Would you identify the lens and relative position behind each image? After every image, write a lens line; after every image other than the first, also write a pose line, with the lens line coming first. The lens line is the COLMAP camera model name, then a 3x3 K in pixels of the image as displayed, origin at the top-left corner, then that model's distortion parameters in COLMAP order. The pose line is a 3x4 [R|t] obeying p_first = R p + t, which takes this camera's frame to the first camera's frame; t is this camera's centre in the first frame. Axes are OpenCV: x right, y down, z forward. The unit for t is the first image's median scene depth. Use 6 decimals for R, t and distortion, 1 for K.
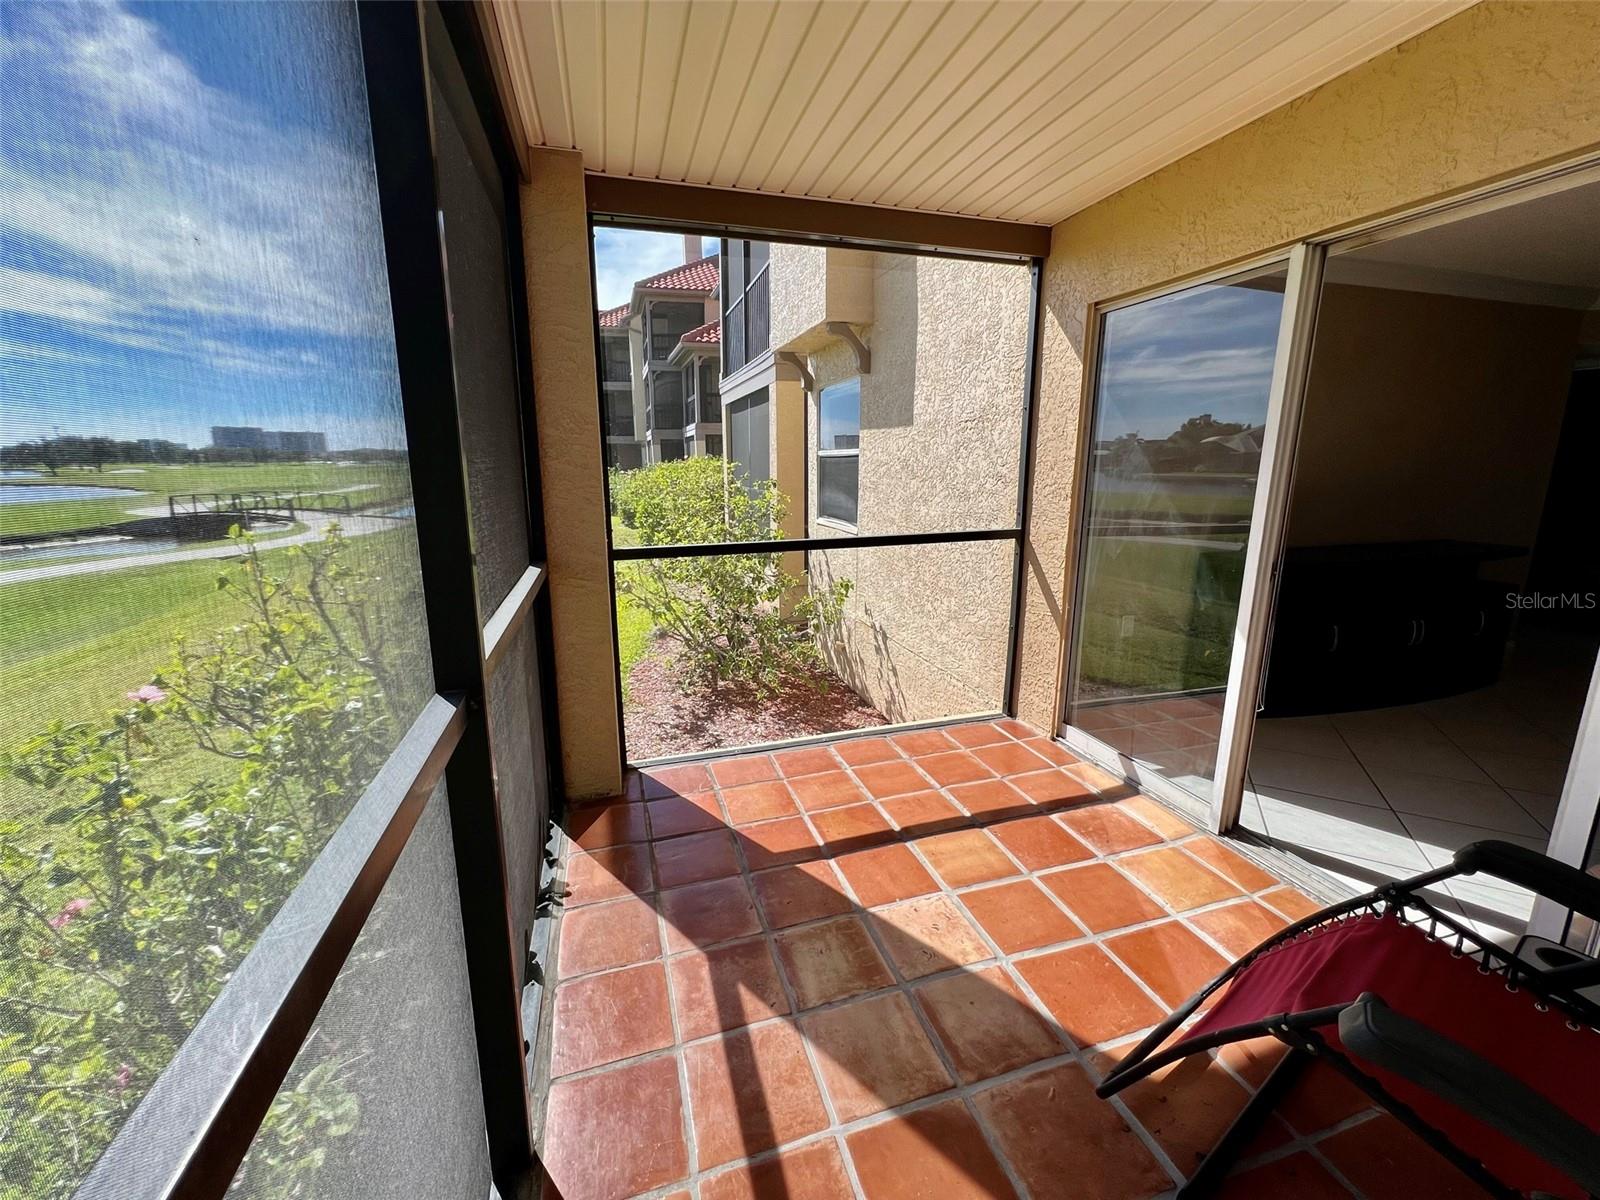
lens RADIAL K [[651.2, 0, 799.6], [0, 651.2, 596.3], [0, 0, 1]] dist [-0.003834, -0.000173]
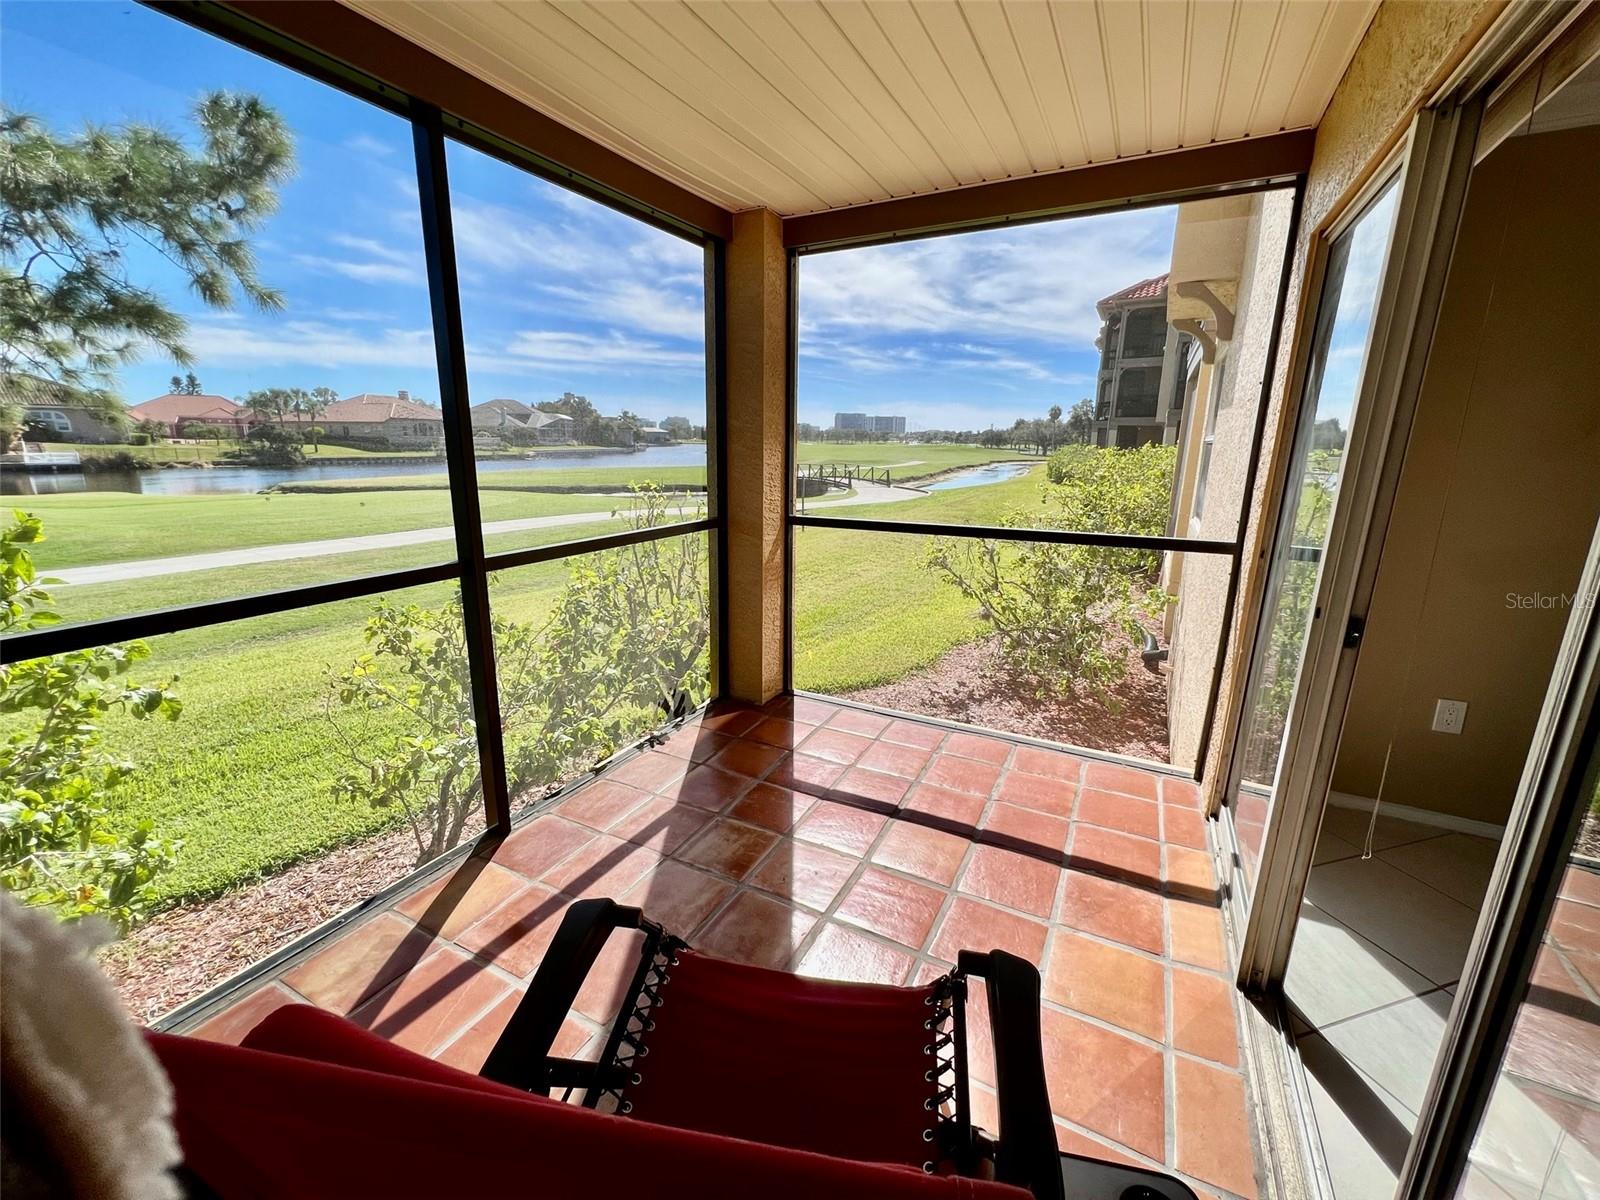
lens RADIAL K [[651.2, 0, 797.3], [0, 651.2, 596.5], [0, 0, 1]] dist [-0.003834, -0.000173]
pose [[0.705434, 0.179018, -0.685795, 0.314378], [-0.161765, 0.982705, 0.090125, -0.017763], [0.690069, 0.047360, 0.722193, 0.056127]]
